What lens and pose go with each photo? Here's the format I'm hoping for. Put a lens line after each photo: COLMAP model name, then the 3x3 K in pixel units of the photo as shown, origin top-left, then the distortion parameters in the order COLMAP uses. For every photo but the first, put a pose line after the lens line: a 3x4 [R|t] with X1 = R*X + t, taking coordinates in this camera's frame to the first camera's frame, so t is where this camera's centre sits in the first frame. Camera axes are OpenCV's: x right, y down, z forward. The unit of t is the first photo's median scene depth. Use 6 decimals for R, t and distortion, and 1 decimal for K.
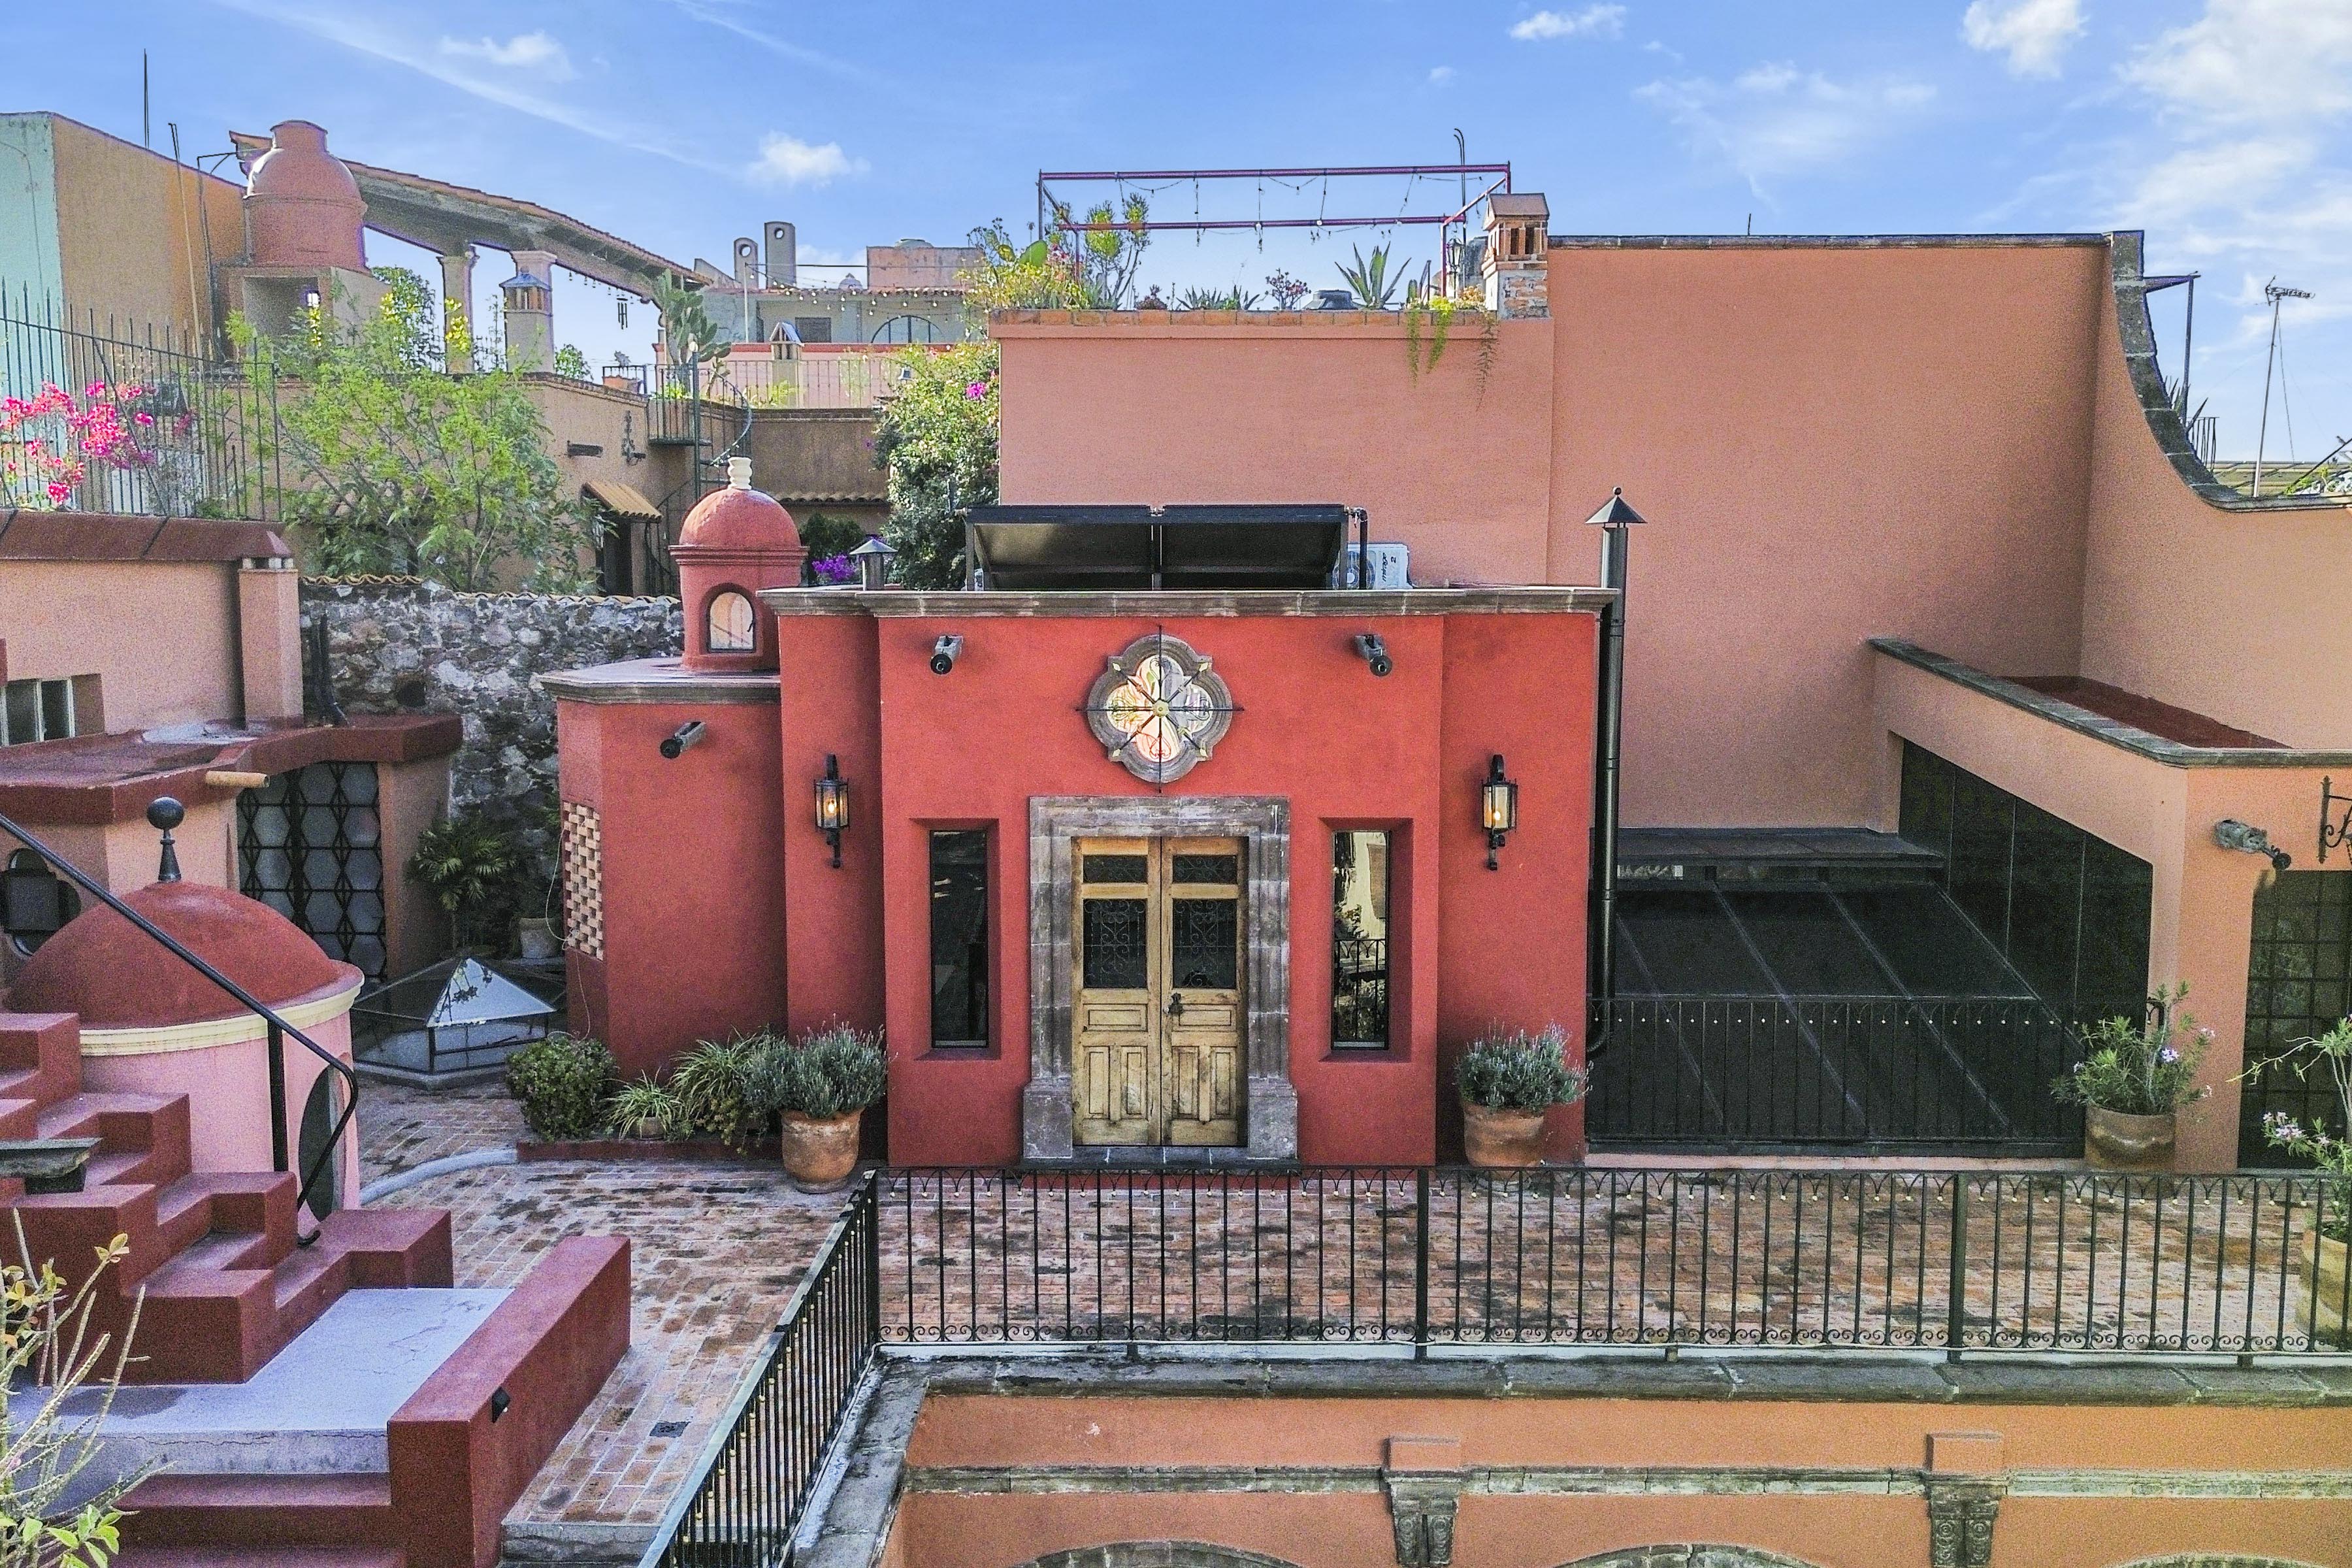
lens RADIAL K [[1993.8, 0, 1150.7], [0, 1993.8, 767.5], [0, 0, 1]] dist [0.084738, -0.065848]
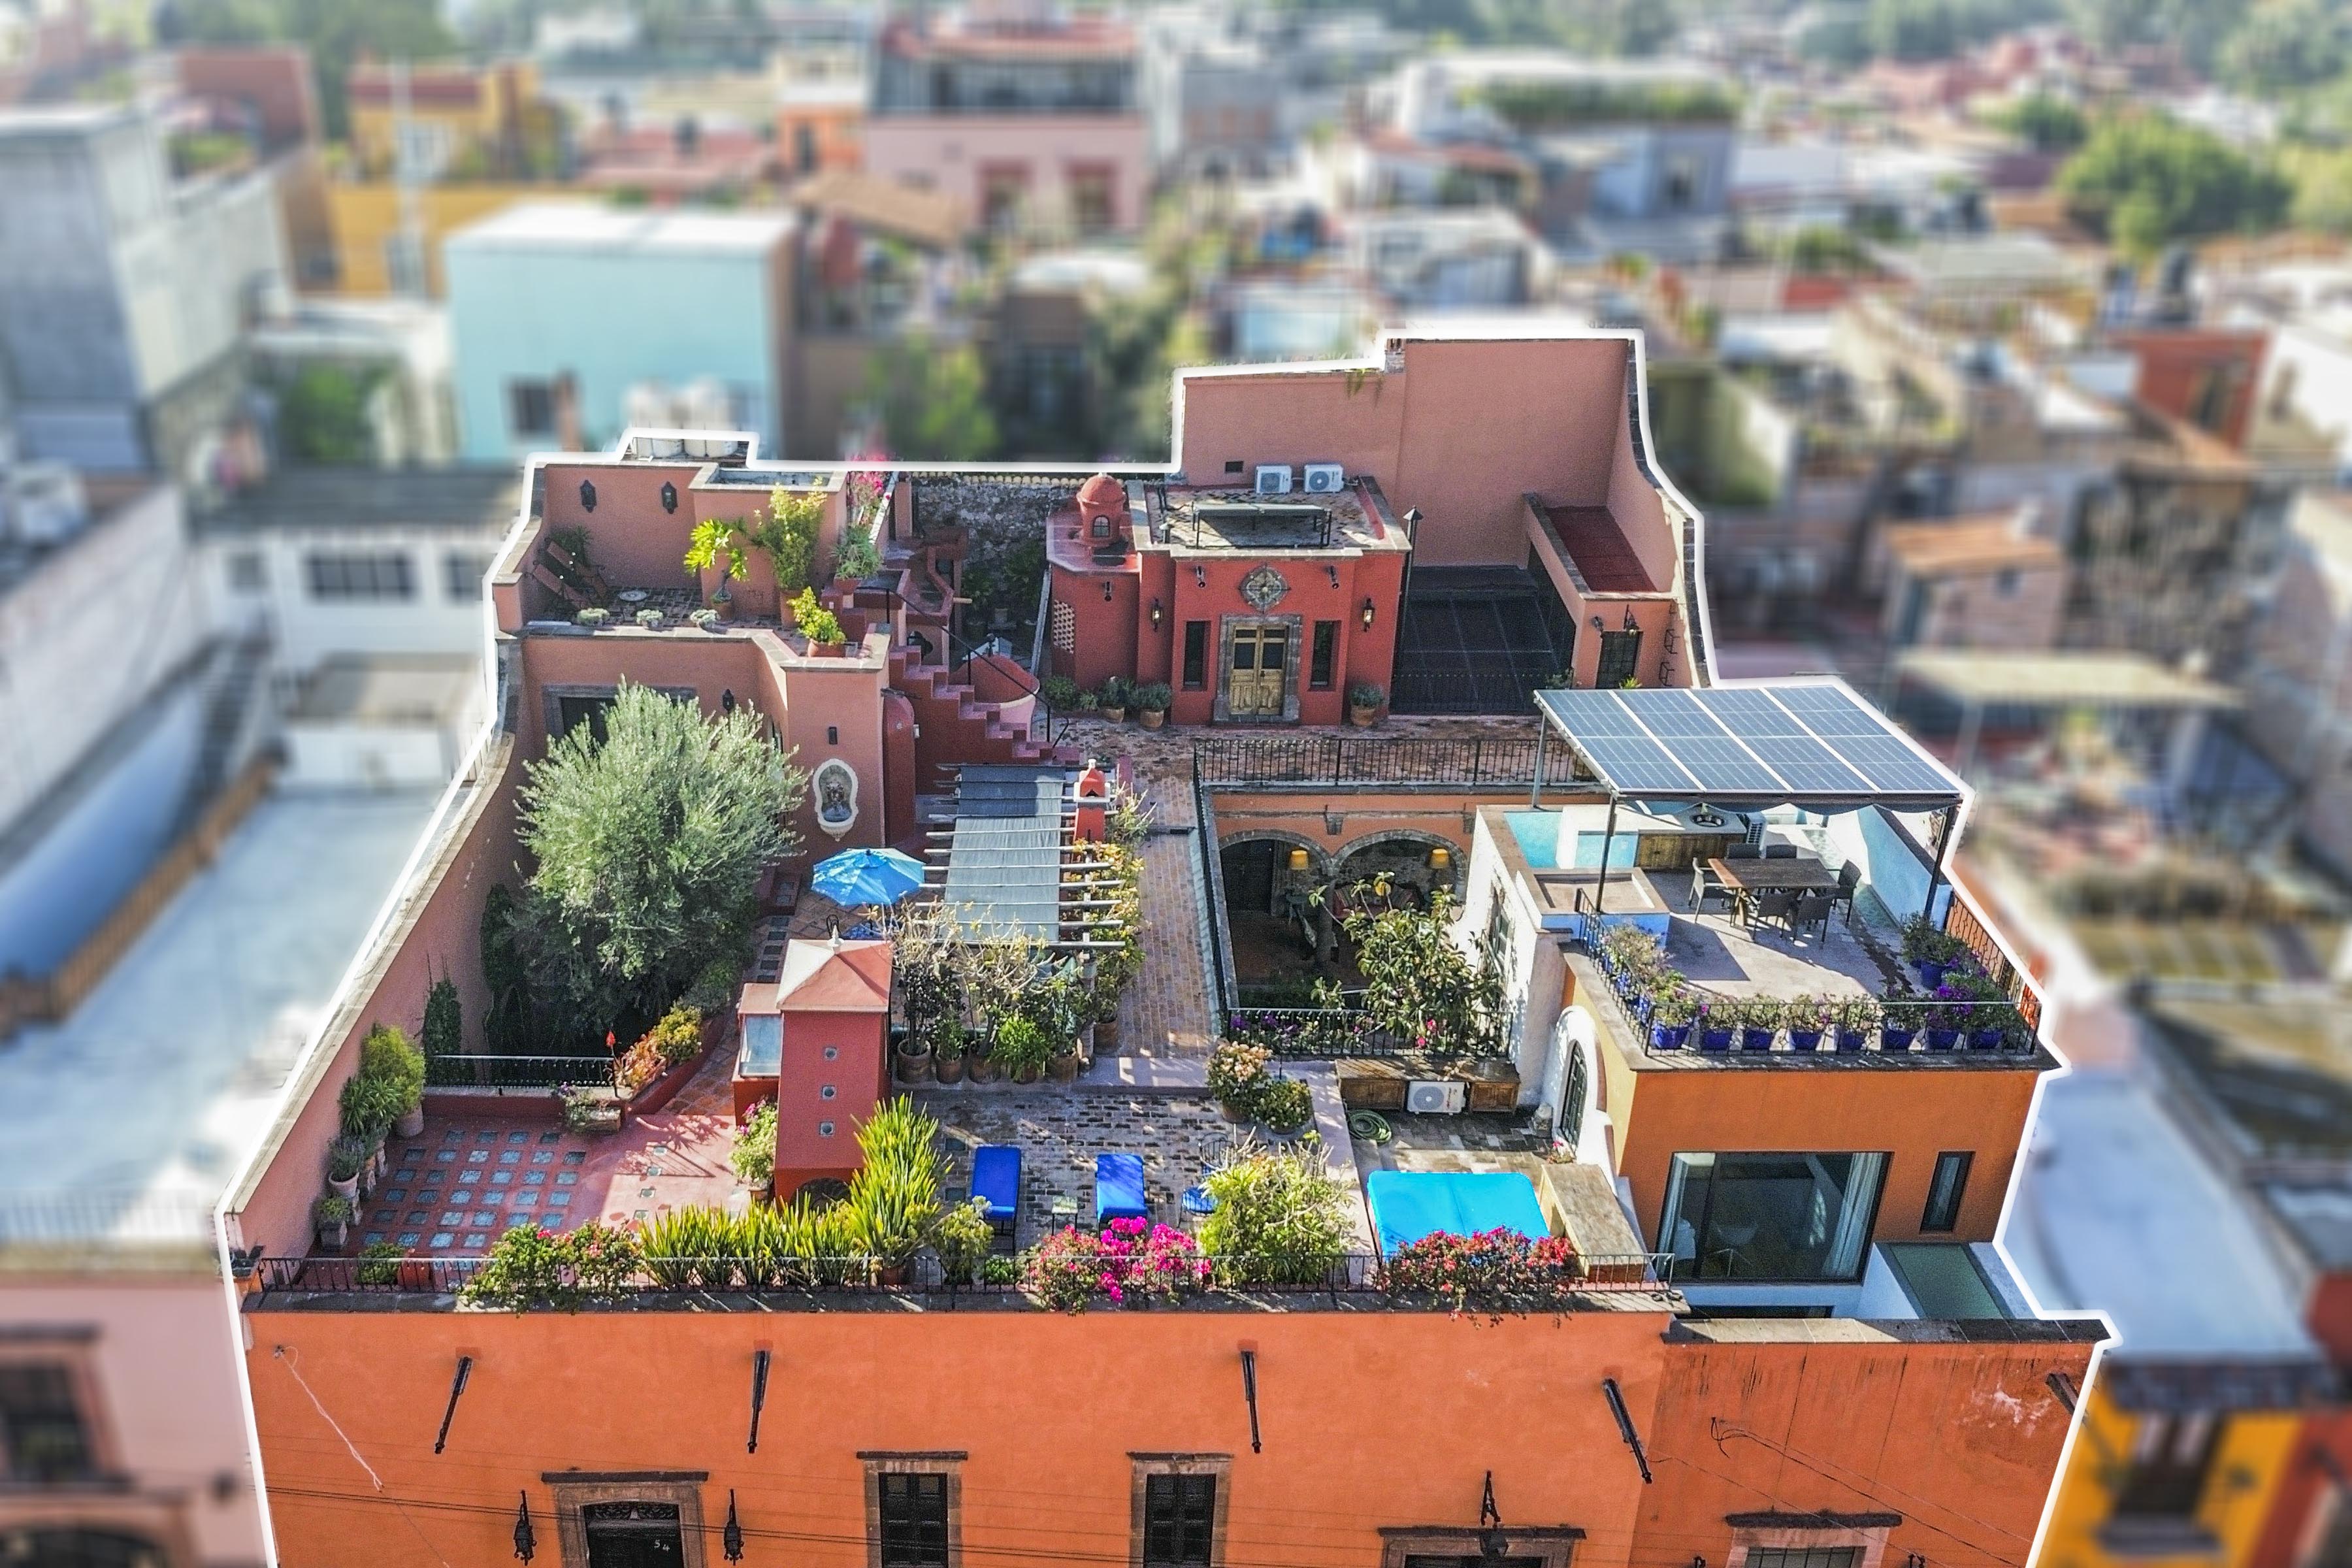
lens RADIAL K [[1993.8, 0, 1018.6], [0, 1993.8, 832.5], [0, 0, 1]] dist [0.084738, -0.065848]
pose [[0.999974, -0.000328, -0.007244, -0.354144], [0.002918, 0.932692, 0.360663, -0.795873], [0.006638, -0.360675, 0.932668, -2.066820]]
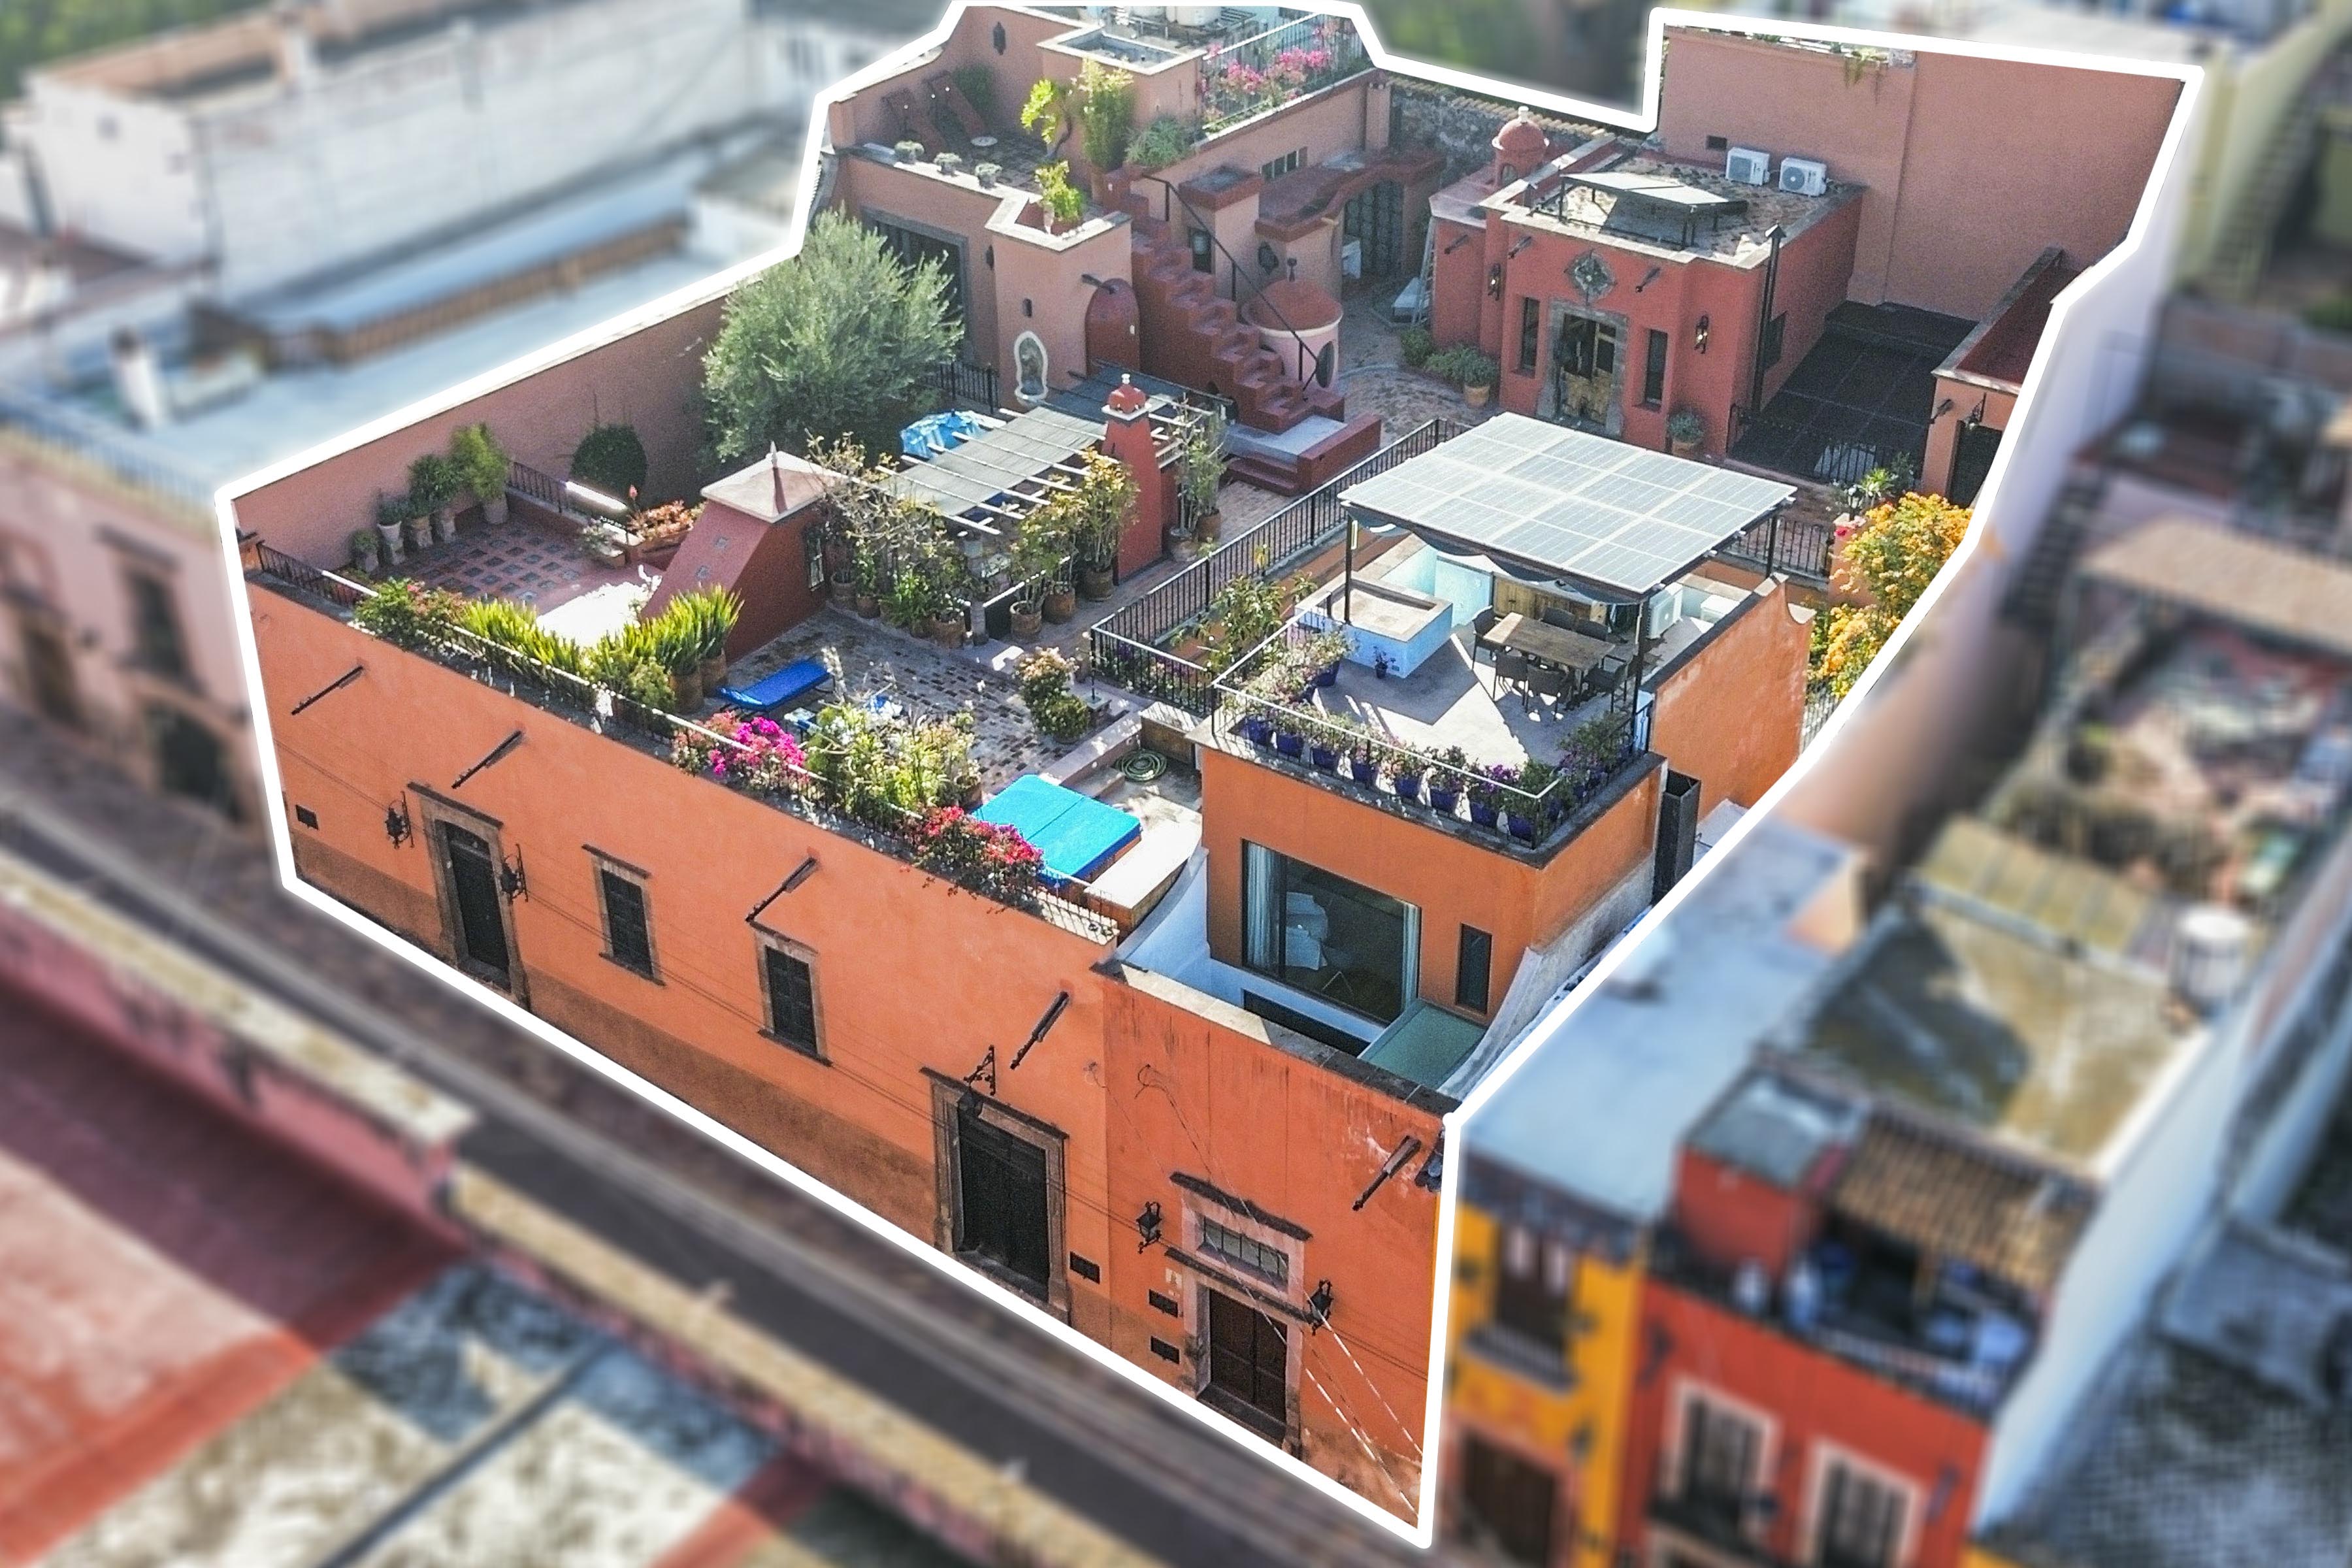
lens RADIAL K [[2700.4, 0, 1184.9], [0, 2700.4, 786.5], [0, 0, 1]] dist [0.077898, 0.000000]
pose [[0.811331, 0.313995, -0.493102, 1.626645], [-0.059770, 0.883640, 0.464337, -1.120648], [0.581524, -0.347258, 0.735691, -2.382188]]
